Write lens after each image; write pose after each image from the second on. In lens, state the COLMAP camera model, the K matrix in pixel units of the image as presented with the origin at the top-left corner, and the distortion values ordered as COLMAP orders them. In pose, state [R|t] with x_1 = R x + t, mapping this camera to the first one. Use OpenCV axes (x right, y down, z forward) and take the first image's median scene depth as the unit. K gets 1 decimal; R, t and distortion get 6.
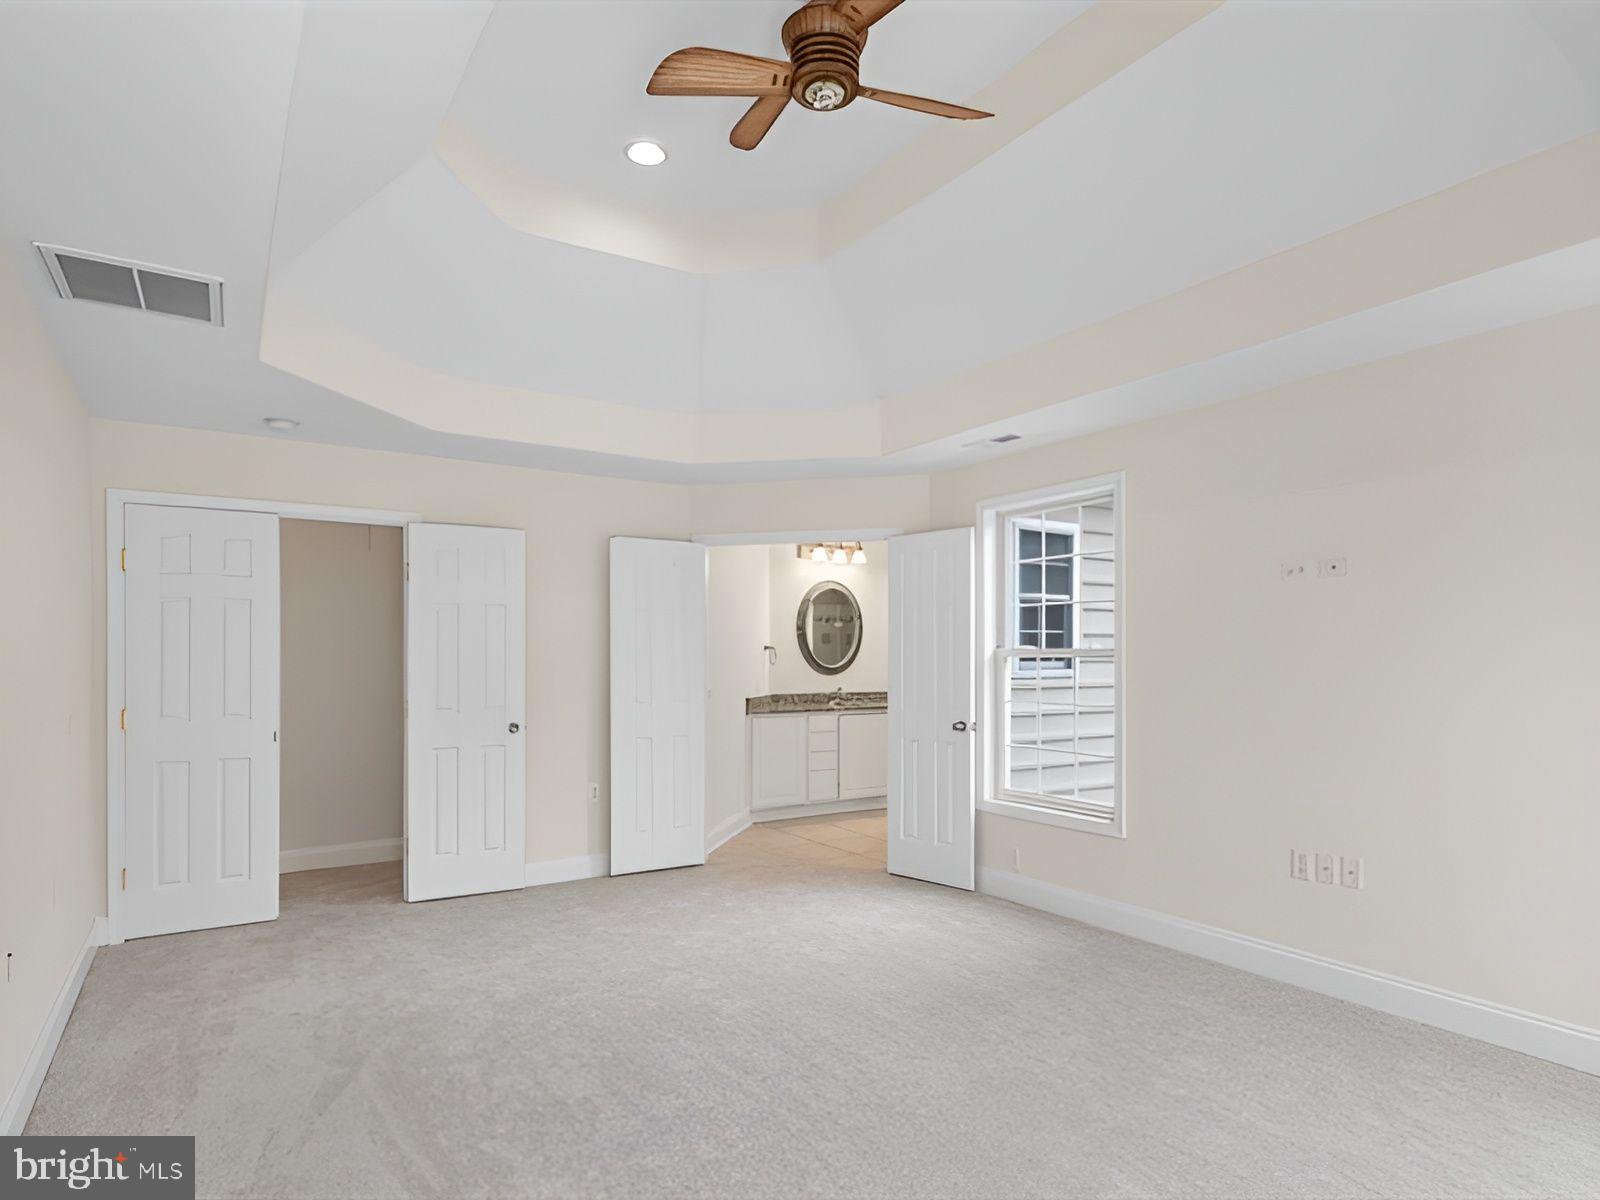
lens RADIAL K [[812.6, 0, 808.9], [0, 812.6, 623.3], [0, 0, 1]] dist [0.001440, 0.000304]
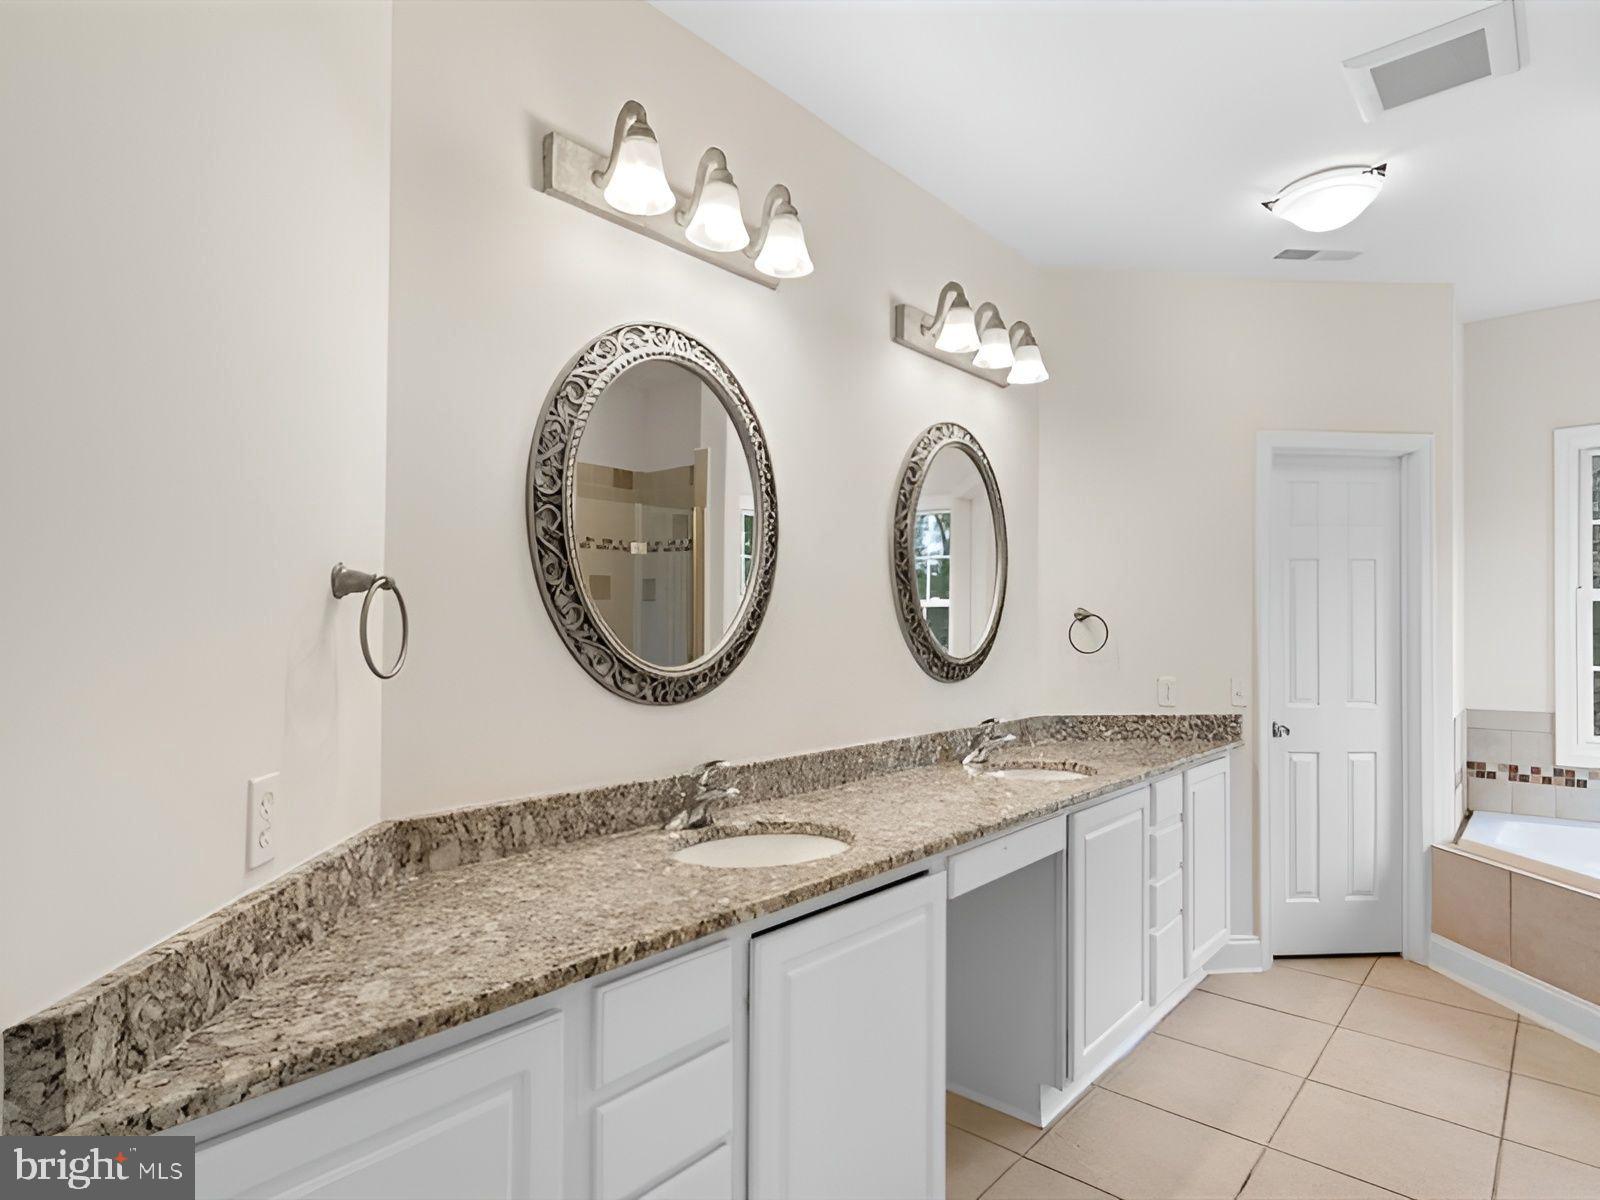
lens RADIAL K [[812.6, 0, 808.9], [0, 812.6, 623.3], [0, 0, 1]] dist [0.001440, 0.000304]
pose [[0.952507, 0.011113, 0.304313, -0.008754], [-0.023929, 0.998975, 0.038415, 0.028281], [-0.303574, -0.043872, 0.951797, 0.756539]]
